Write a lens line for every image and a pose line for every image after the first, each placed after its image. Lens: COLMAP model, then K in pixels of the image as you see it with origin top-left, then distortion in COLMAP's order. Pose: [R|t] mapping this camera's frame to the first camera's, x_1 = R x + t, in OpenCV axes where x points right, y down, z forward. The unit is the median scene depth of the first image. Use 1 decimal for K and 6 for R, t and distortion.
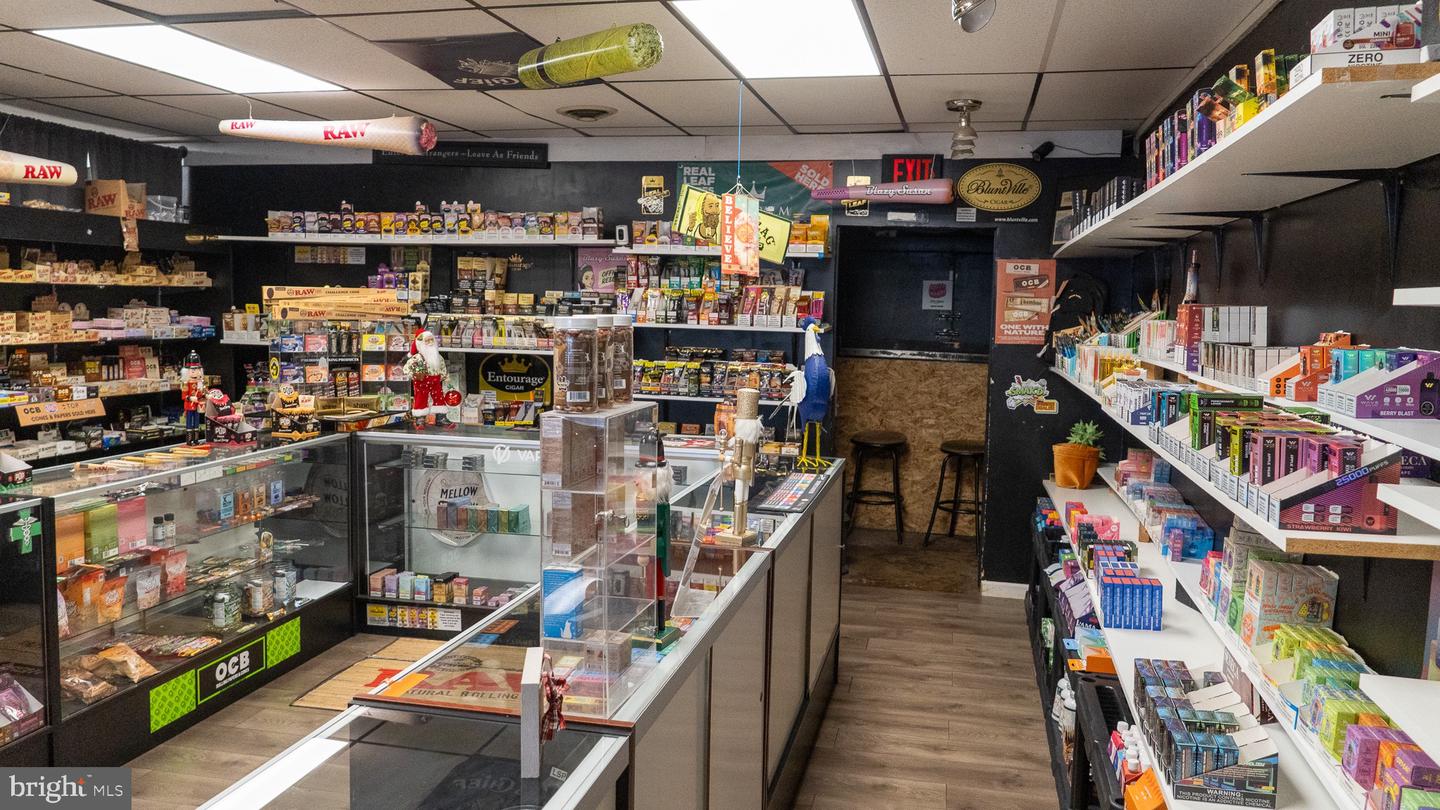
lens RADIAL K [[1087.2, 0, 725.3], [0, 1087.2, 398.5], [0, 0, 1]] dist [-0.030621, 0.007756]
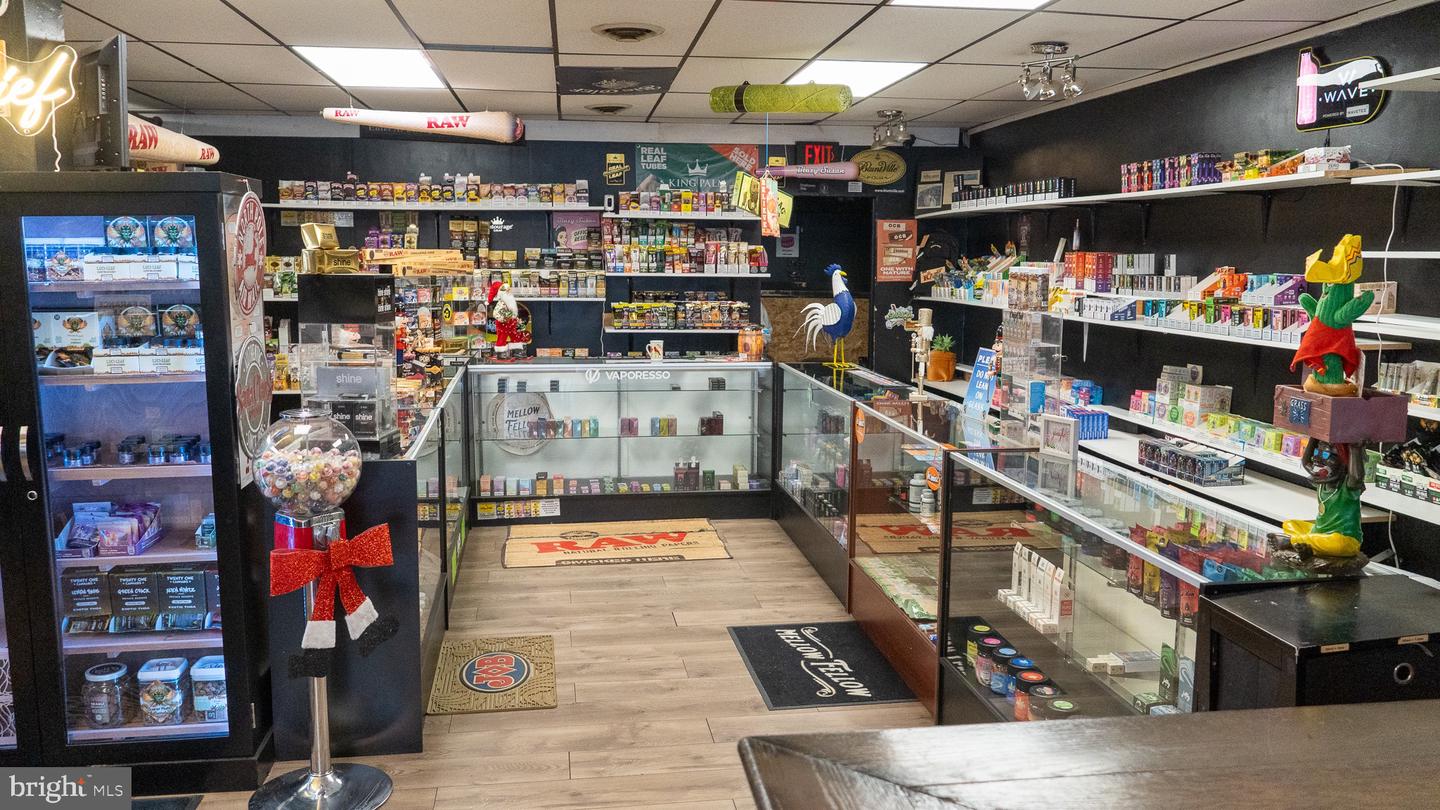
lens RADIAL K [[1087.2, 0, 727.4], [0, 1087.2, 426.1], [0, 0, 1]] dist [-0.030621, 0.007756]
pose [[0.932915, -0.074588, 0.352287, -0.433429], [0.048165, 0.995369, 0.083196, 0.008863], [-0.356861, -0.060647, 0.932187, -0.236661]]
